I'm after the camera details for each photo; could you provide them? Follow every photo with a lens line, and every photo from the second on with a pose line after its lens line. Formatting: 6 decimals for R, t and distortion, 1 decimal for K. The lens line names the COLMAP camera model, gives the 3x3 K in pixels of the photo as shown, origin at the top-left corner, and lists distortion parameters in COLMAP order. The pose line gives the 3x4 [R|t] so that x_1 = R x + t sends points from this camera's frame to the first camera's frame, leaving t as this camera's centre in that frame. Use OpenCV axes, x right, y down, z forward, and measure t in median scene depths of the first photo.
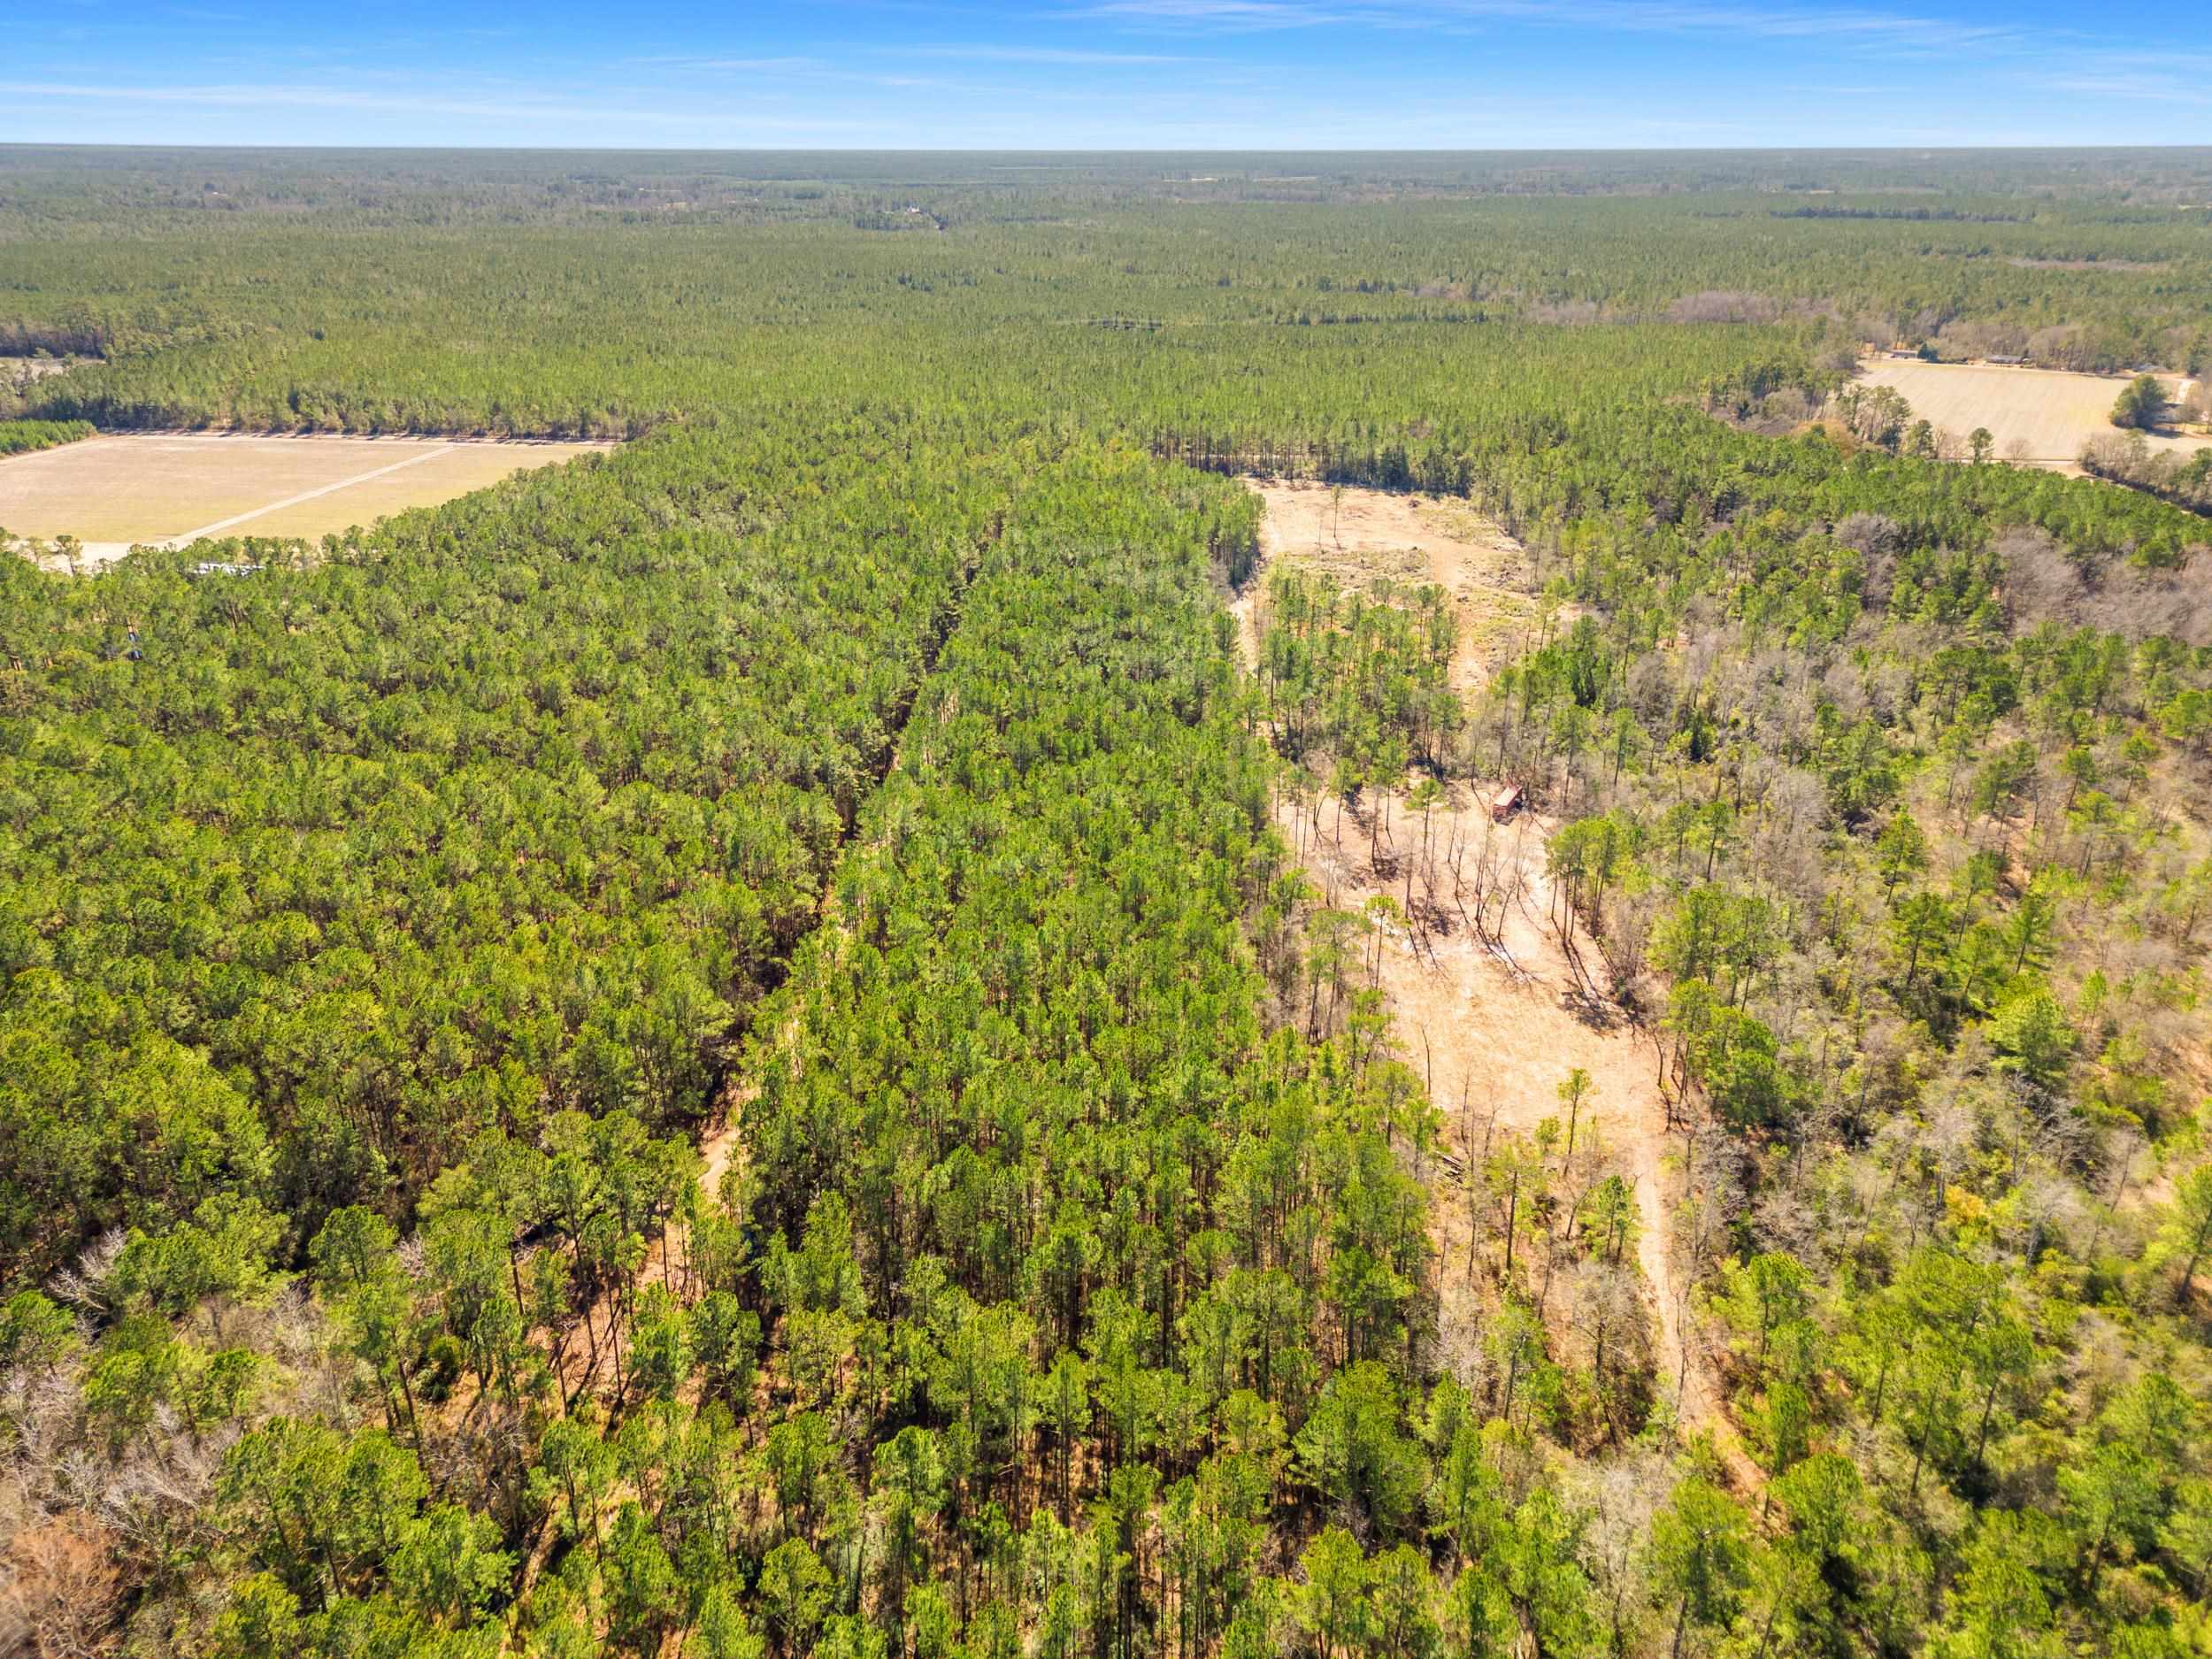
lens RADIAL K [[1566.5, 0, 1106.0], [0, 1566.5, 829.5], [0, 0, 1]] dist [0.090502, -0.095374]
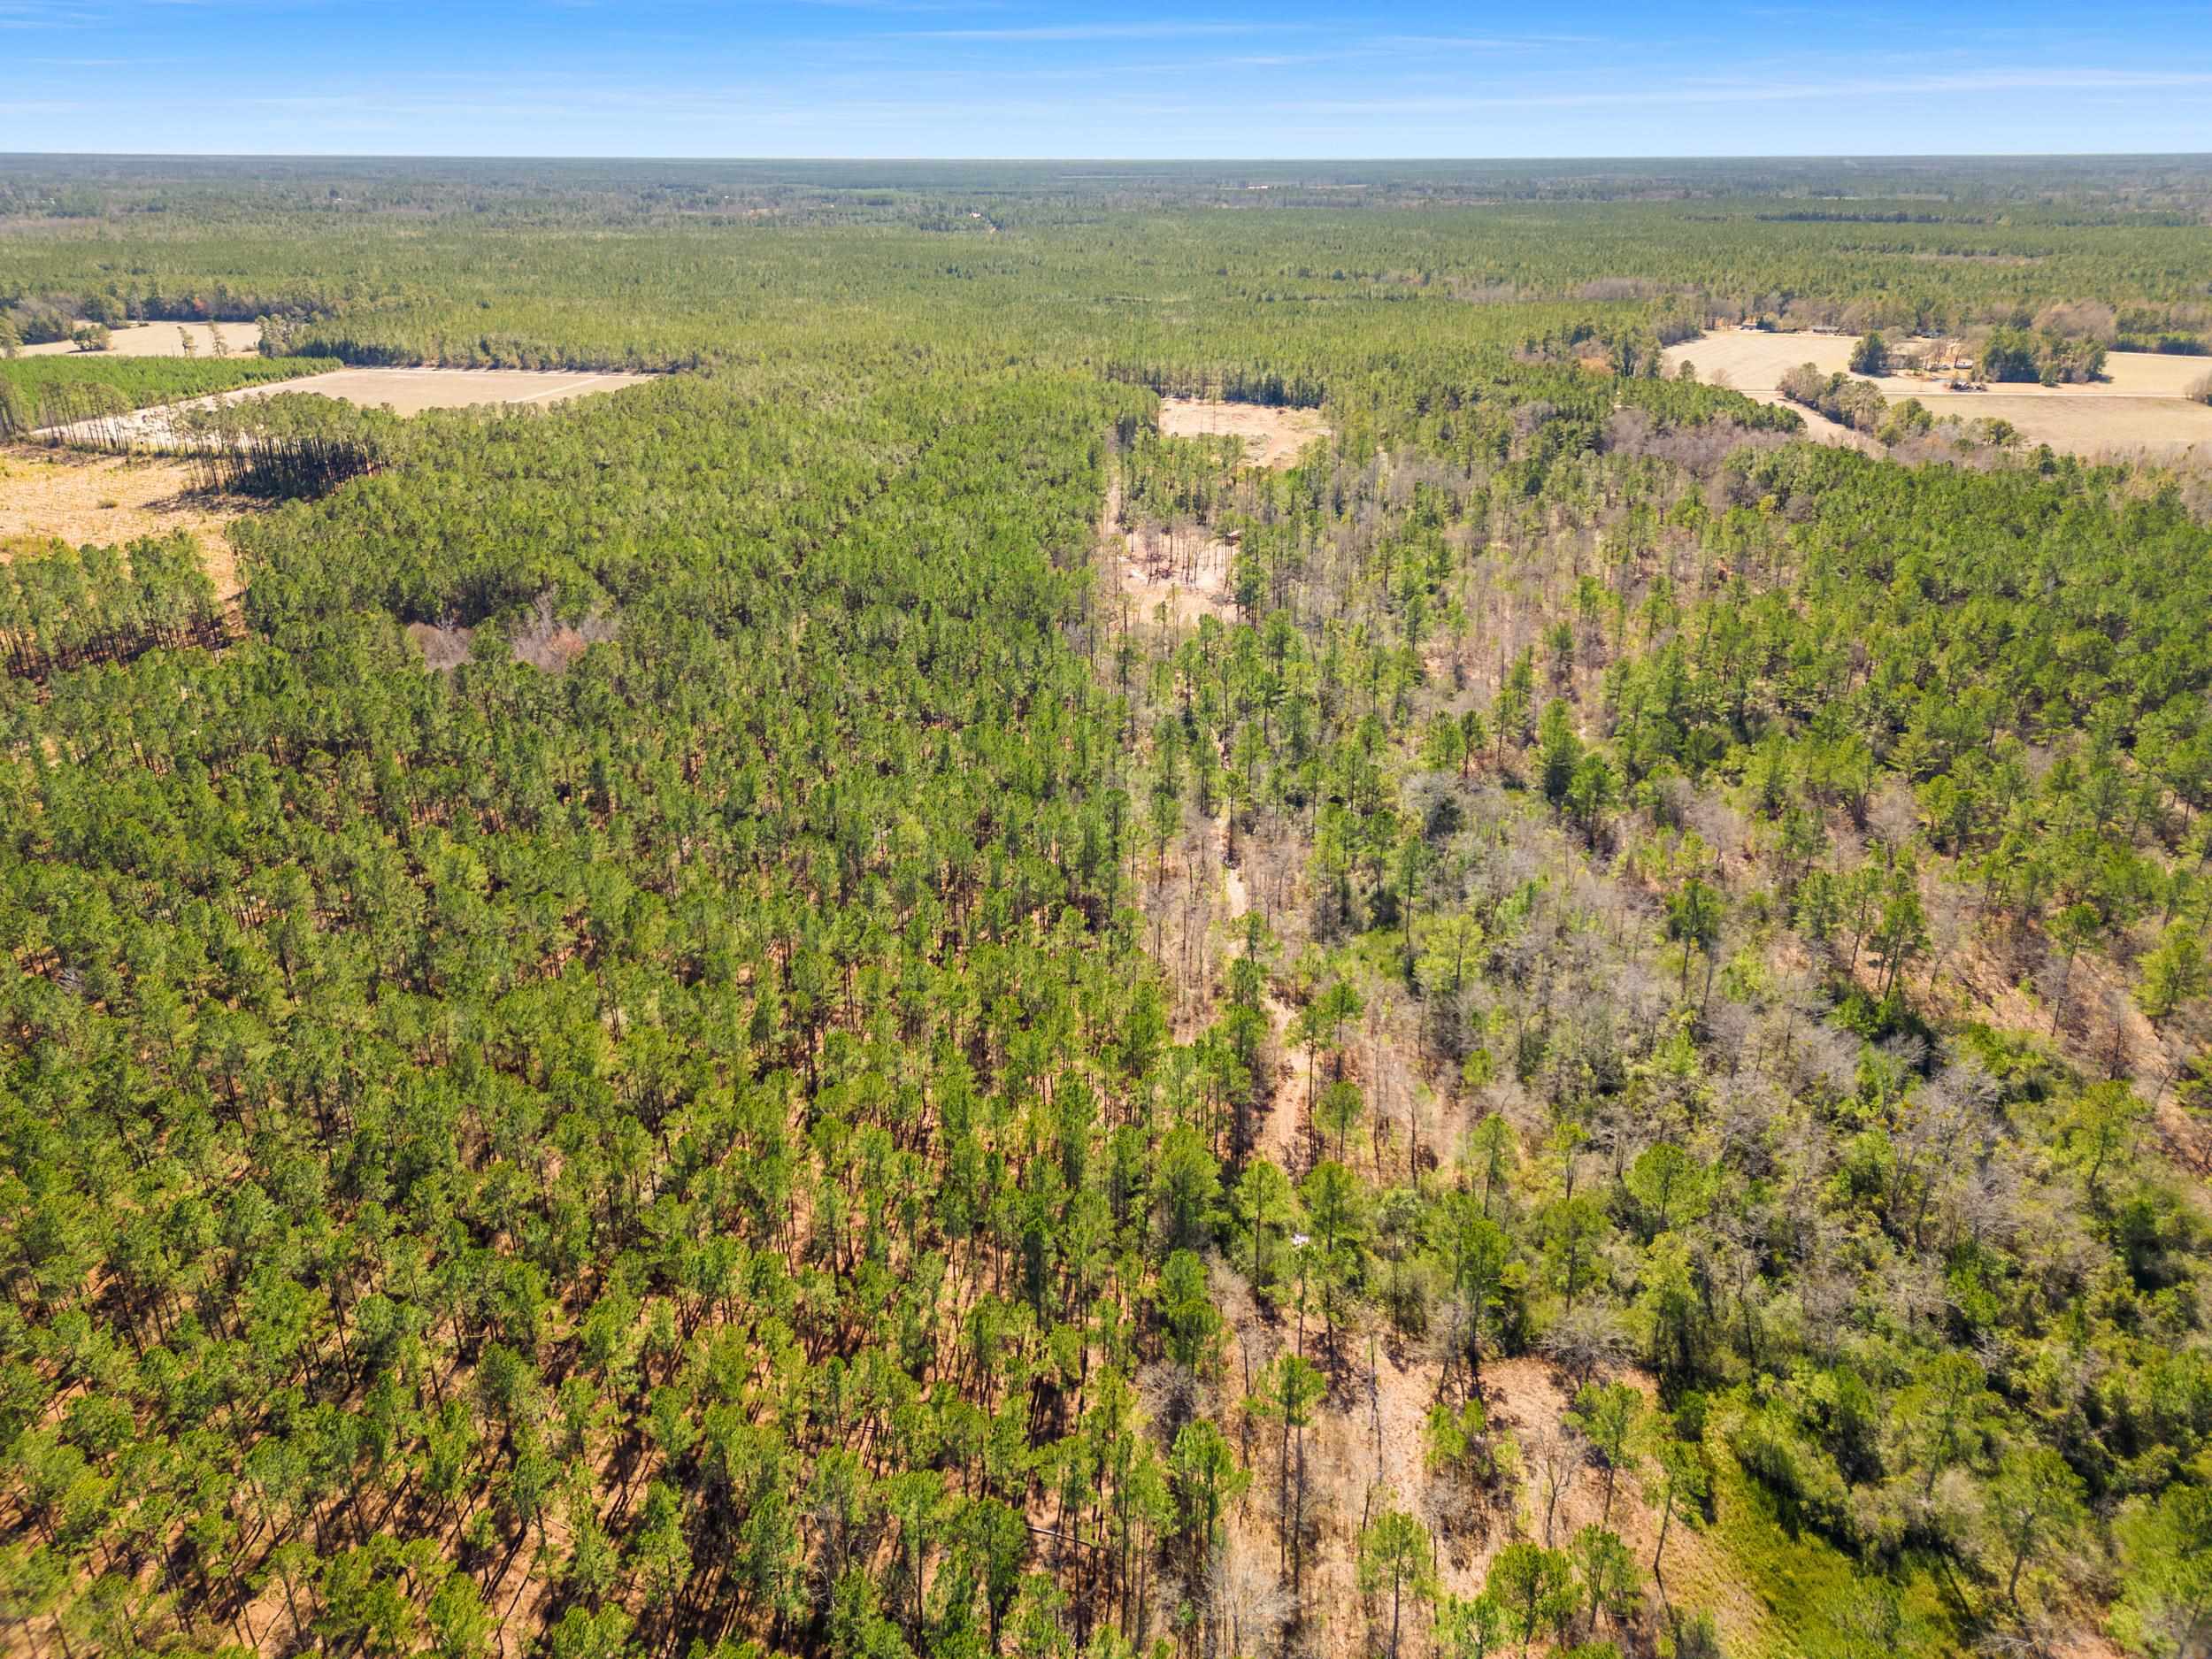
lens RADIAL K [[1566.5, 0, 1106.0], [0, 1566.5, 829.5], [0, 0, 1]] dist [0.090502, -0.095374]
pose [[0.999018, 0.016873, -0.040957, 0.082698], [-0.017065, 0.999845, -0.004355, 0.140267], [0.040877, 0.005049, 0.999151, -0.331120]]
